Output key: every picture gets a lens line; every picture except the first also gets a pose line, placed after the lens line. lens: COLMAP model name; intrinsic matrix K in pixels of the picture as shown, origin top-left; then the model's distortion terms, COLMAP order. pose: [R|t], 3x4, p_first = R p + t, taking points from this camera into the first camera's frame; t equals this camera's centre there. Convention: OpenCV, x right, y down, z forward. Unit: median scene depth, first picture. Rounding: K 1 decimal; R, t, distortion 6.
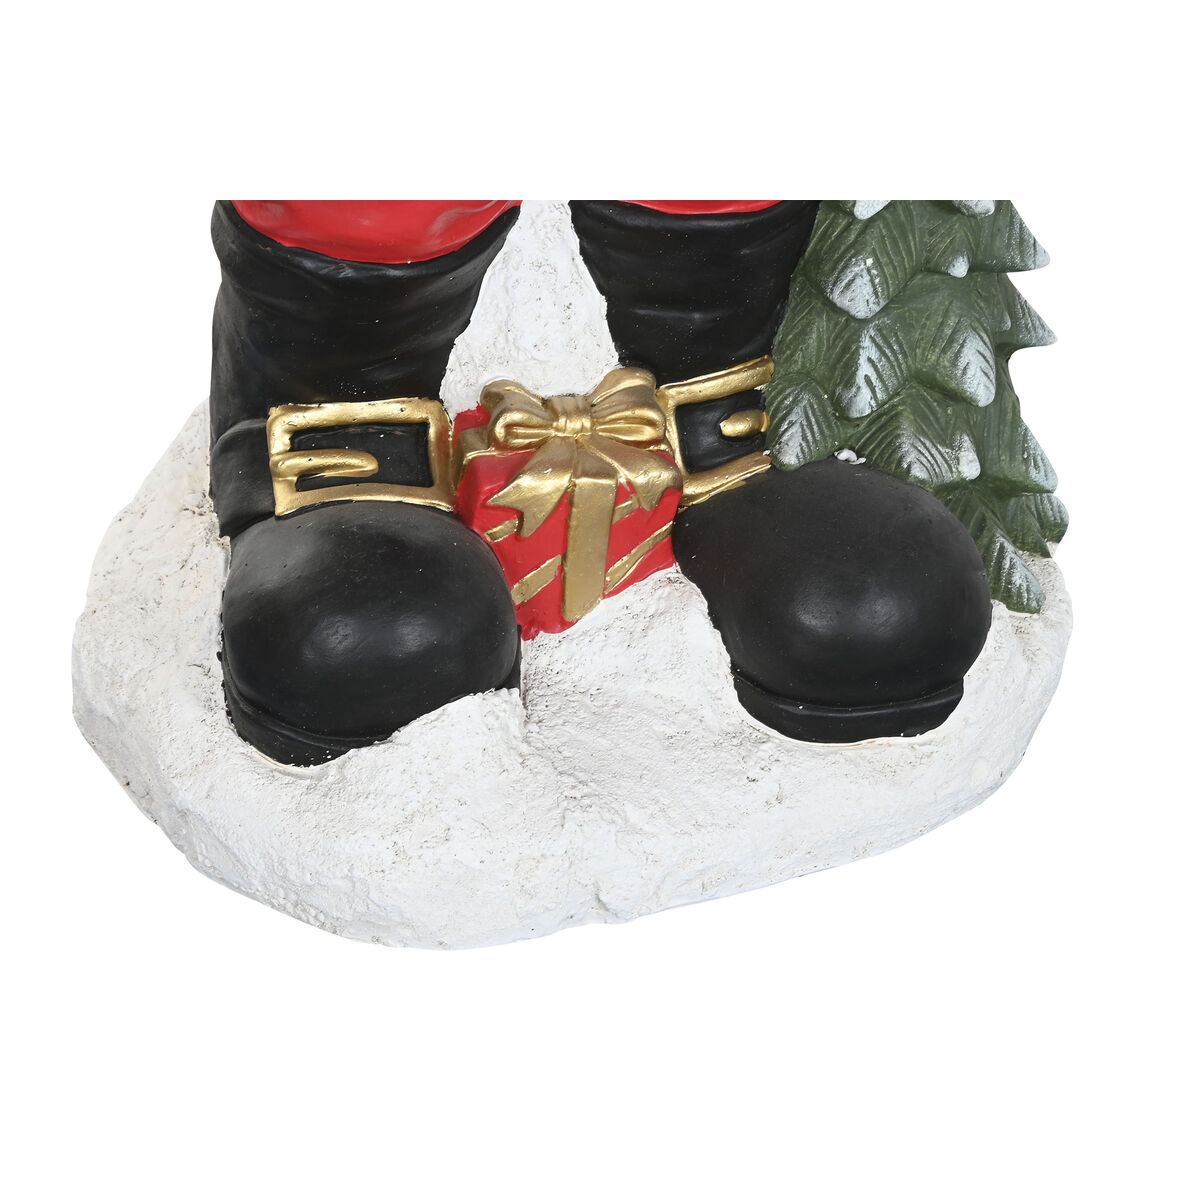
lens RADIAL K [[3325.9, 0, 595.0], [0, 3325.9, 599.9], [0, 0, 1]] dist [0.187456, 0.000000]
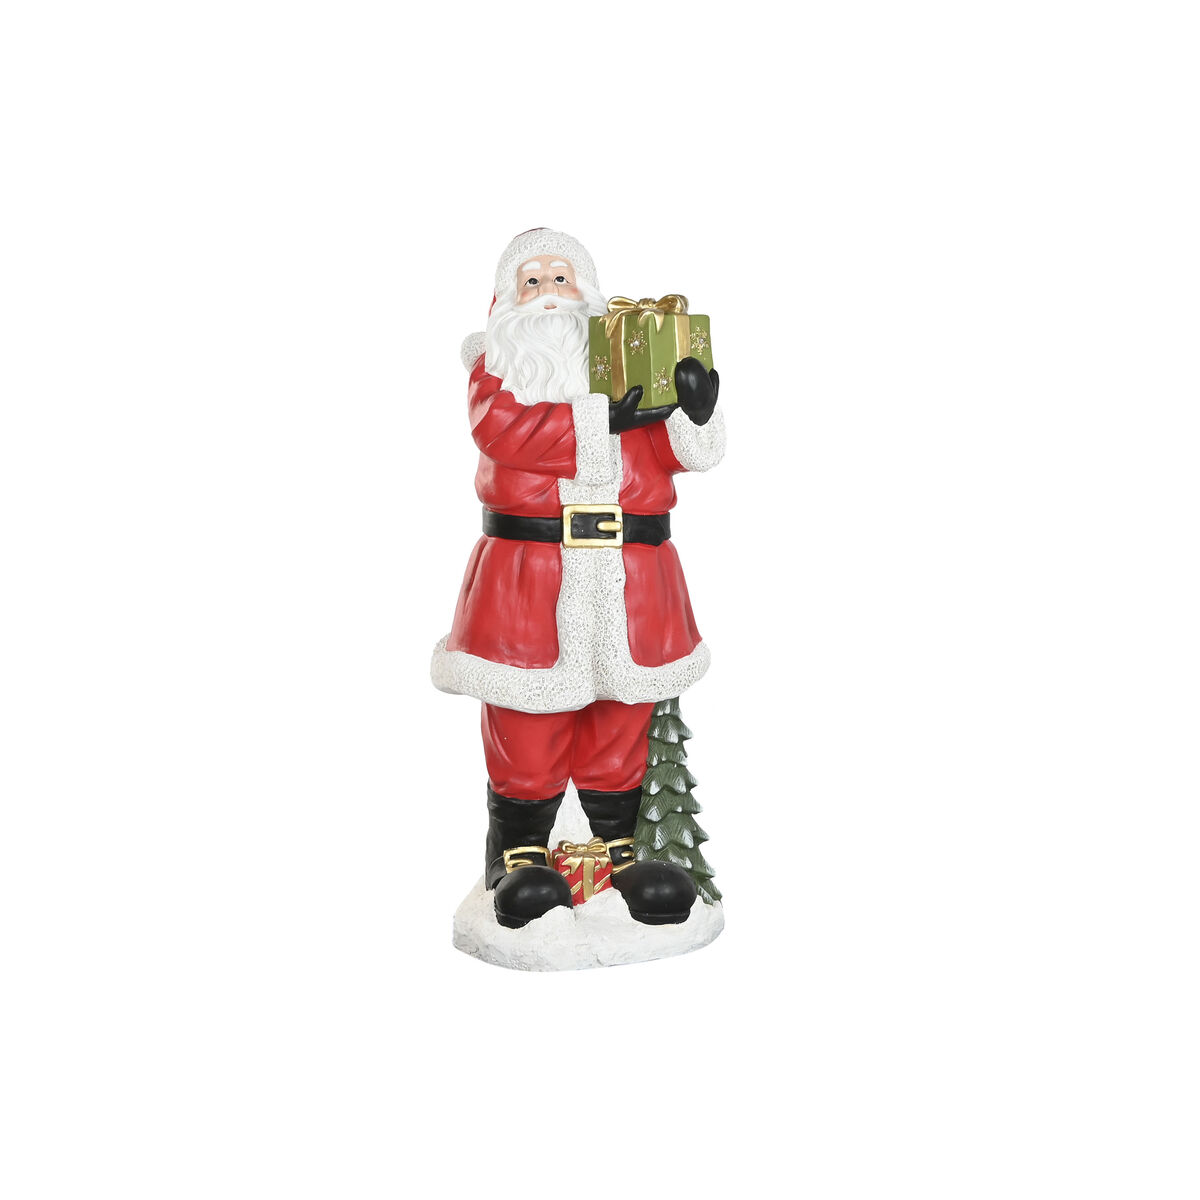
lens RADIAL K [[3306.0, 0, 600.4], [0, 3306.0, 599.9], [0, 0, 1]] dist [-0.143796, 0.000000]
pose [[0.997427, -0.066345, 0.027152, -0.070378], [0.070986, 0.861278, -0.503150, 1.619064], [0.009996, 0.503783, 0.863772, -2.441814]]
